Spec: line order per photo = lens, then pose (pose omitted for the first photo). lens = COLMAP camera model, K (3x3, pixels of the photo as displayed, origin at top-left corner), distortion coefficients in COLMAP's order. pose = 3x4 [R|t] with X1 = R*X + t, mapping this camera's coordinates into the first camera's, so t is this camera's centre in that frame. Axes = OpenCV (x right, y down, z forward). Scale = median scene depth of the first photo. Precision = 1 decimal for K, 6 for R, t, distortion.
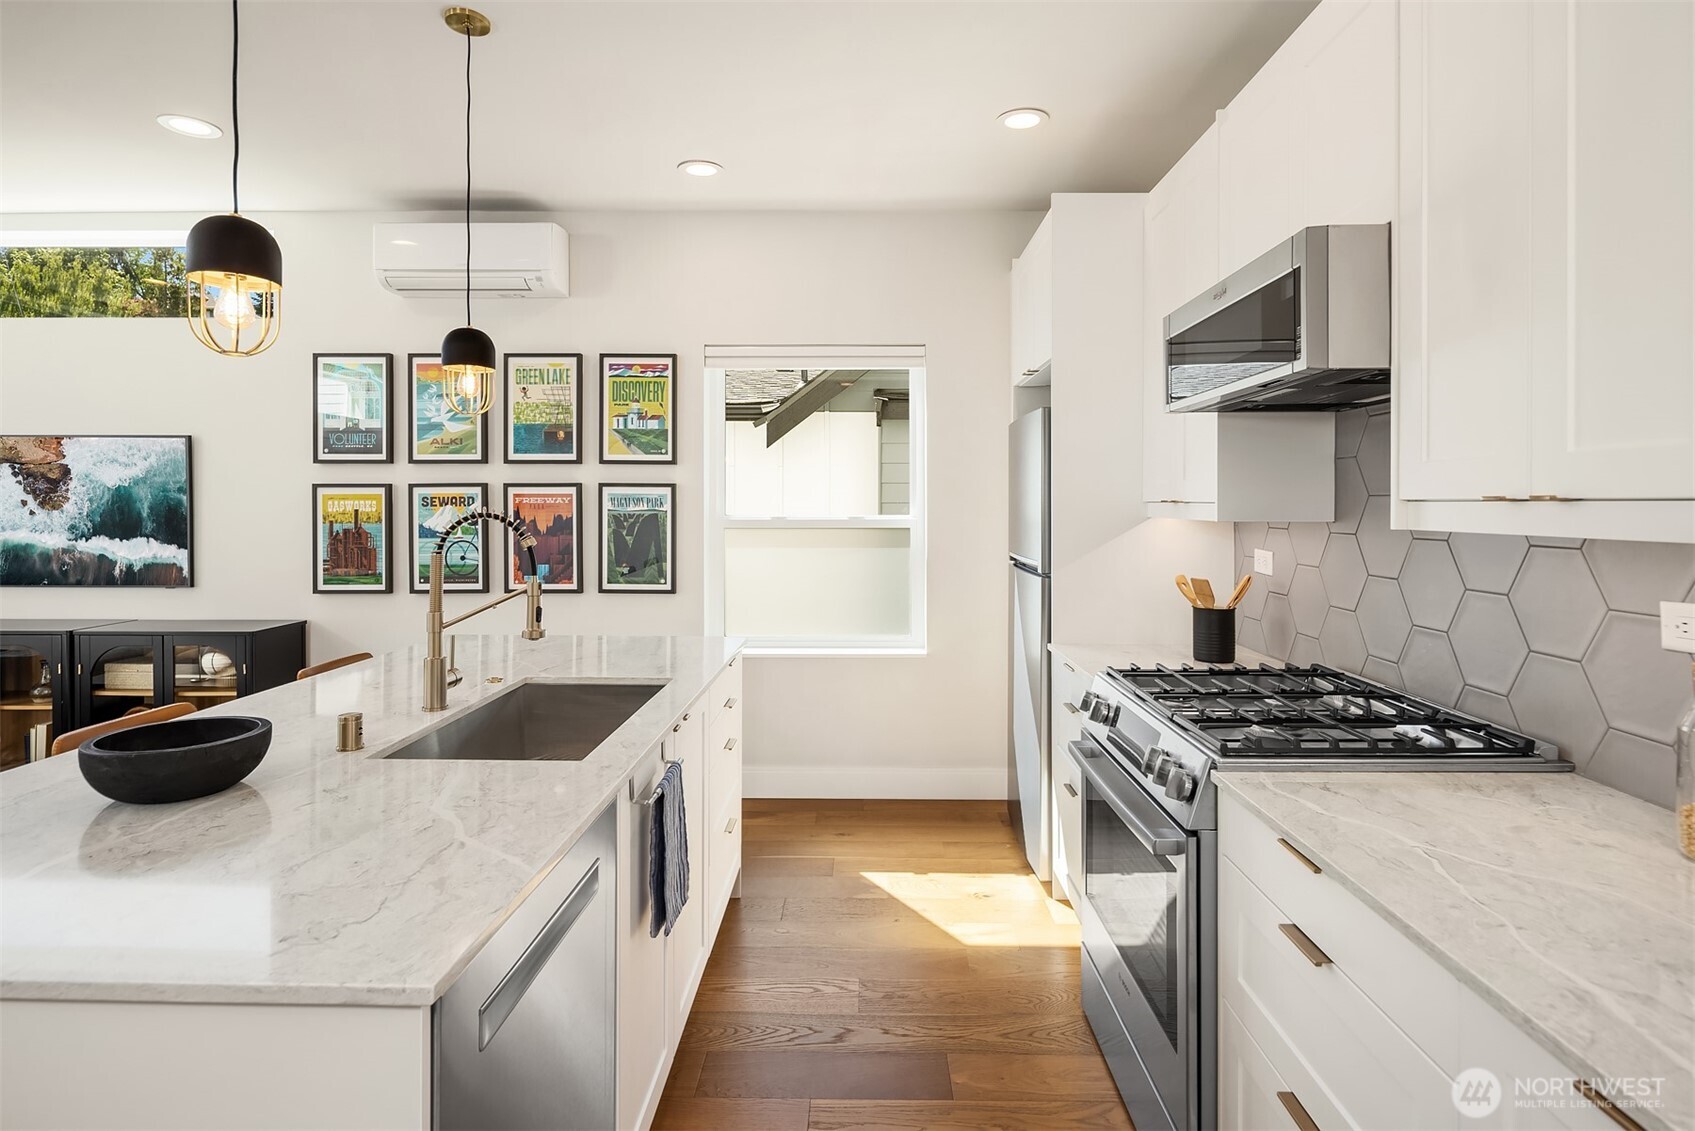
lens RADIAL K [[843.2, 0, 857.4], [0, 843.2, 507.4], [0, 0, 1]] dist [0.007214, 0.001902]
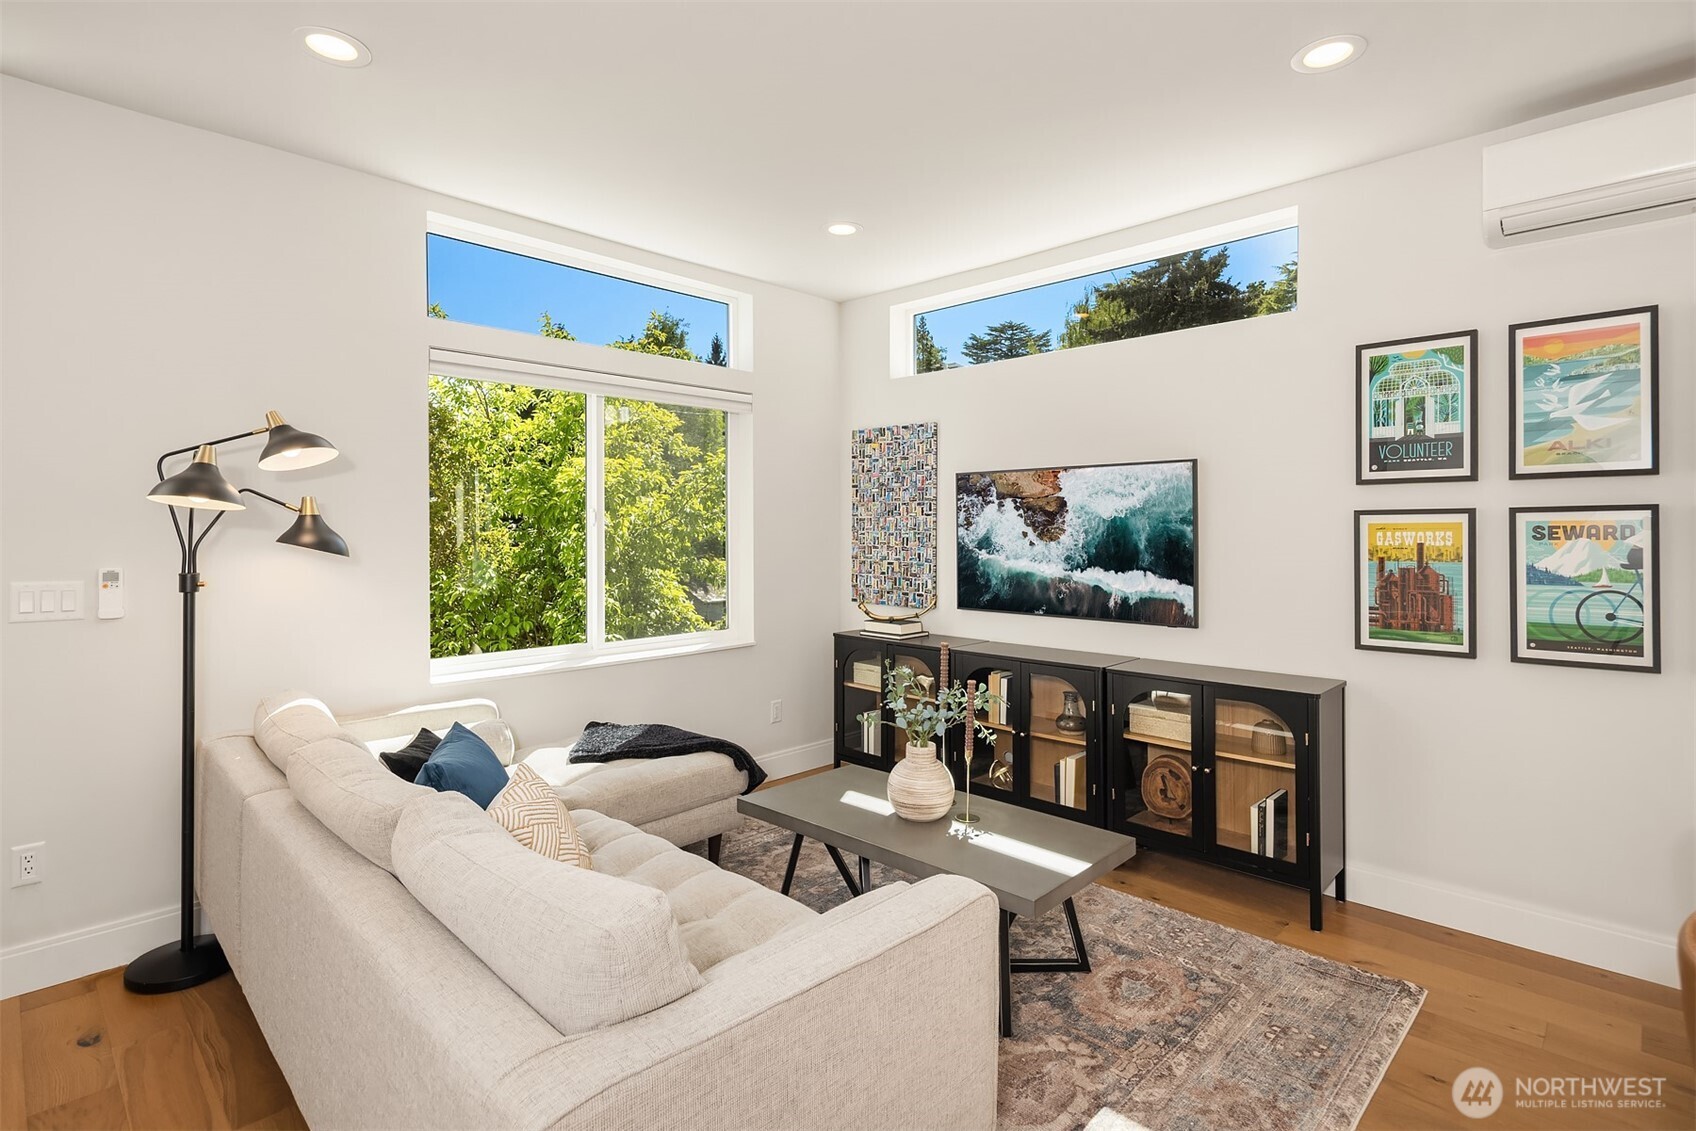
lens RADIAL K [[843.7, 0, 854.0], [0, 843.7, 530.0], [0, 0, 1]] dist [0.007214, 0.001902]
pose [[0.731618, -0.002255, -0.681712, -0.450171], [0.000857, 0.999997, -0.002387, -0.007944], [0.681715, 0.001162, 0.731617, 0.100929]]
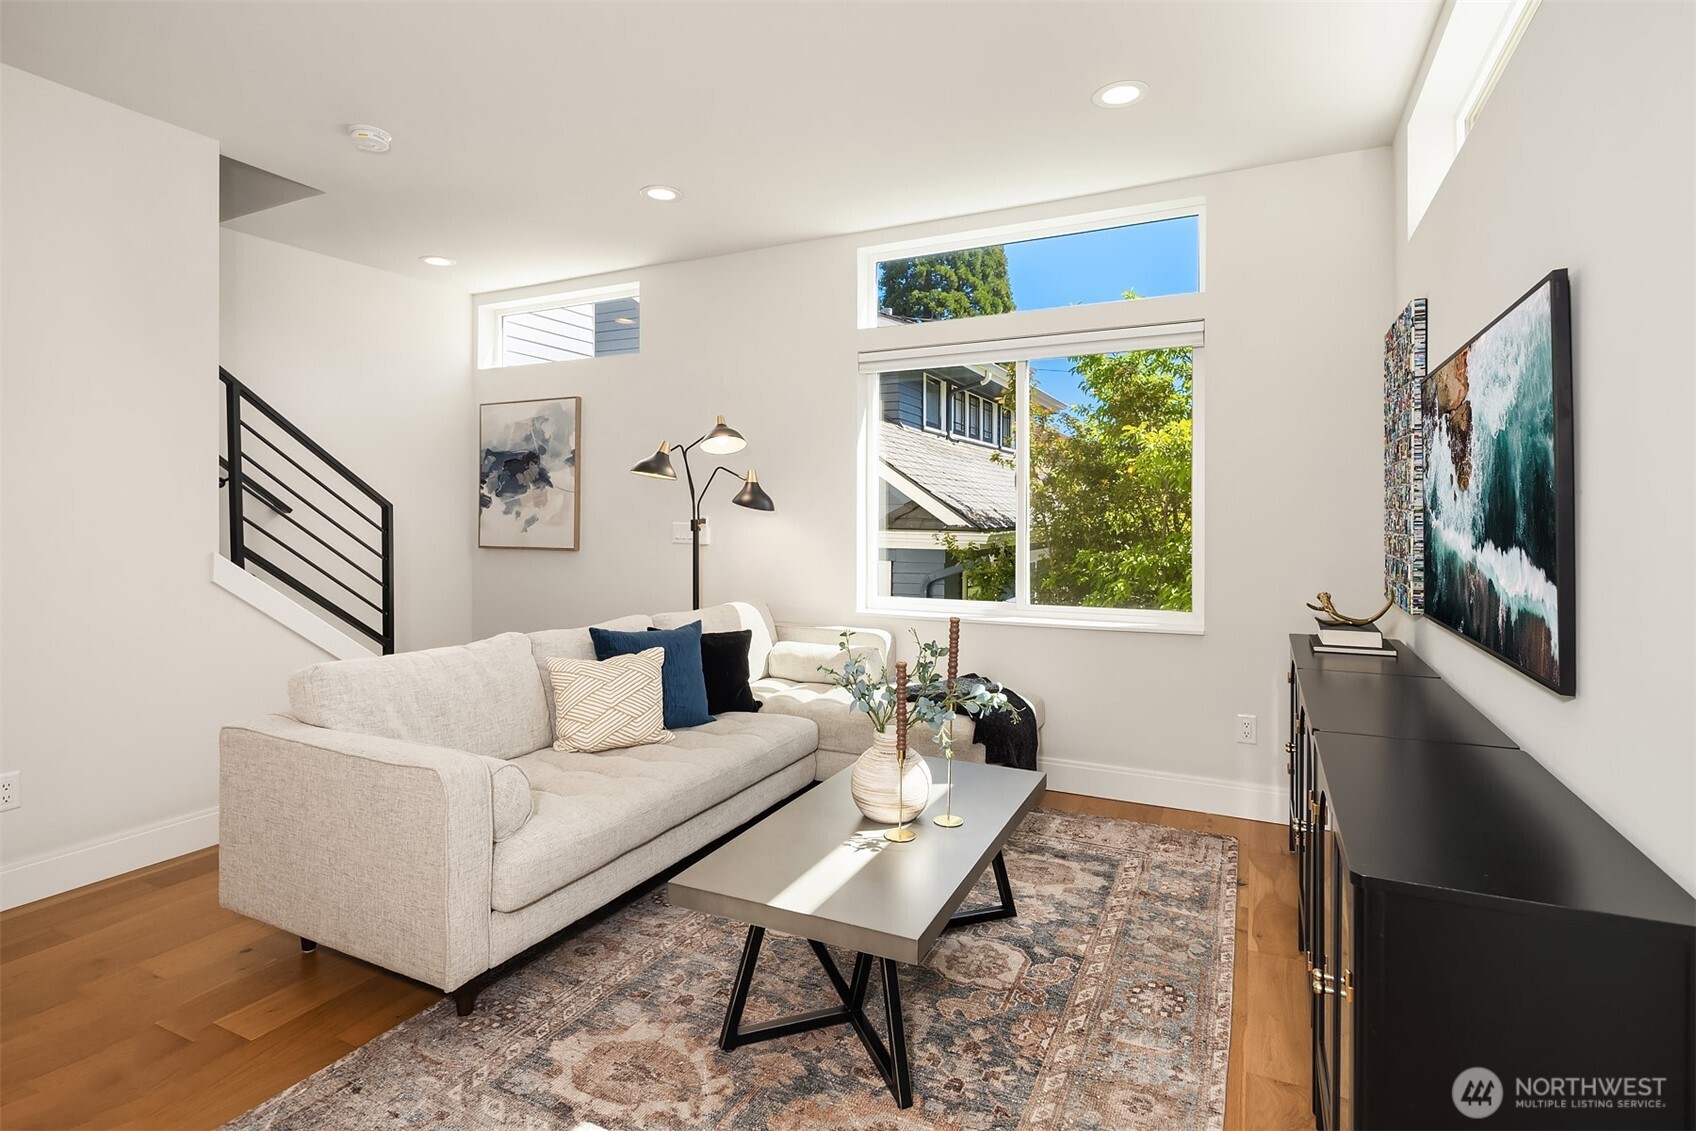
lens RADIAL K [[843.7, 0, 848.4], [0, 843.7, 517.0], [0, 0, 1]] dist [0.007214, 0.001902]
pose [[-0.415744, -0.006879, -0.909456, -0.340425], [-0.007431, 0.999964, -0.004166, 0.024940], [0.909451, 0.005026, -0.415780, 0.888585]]
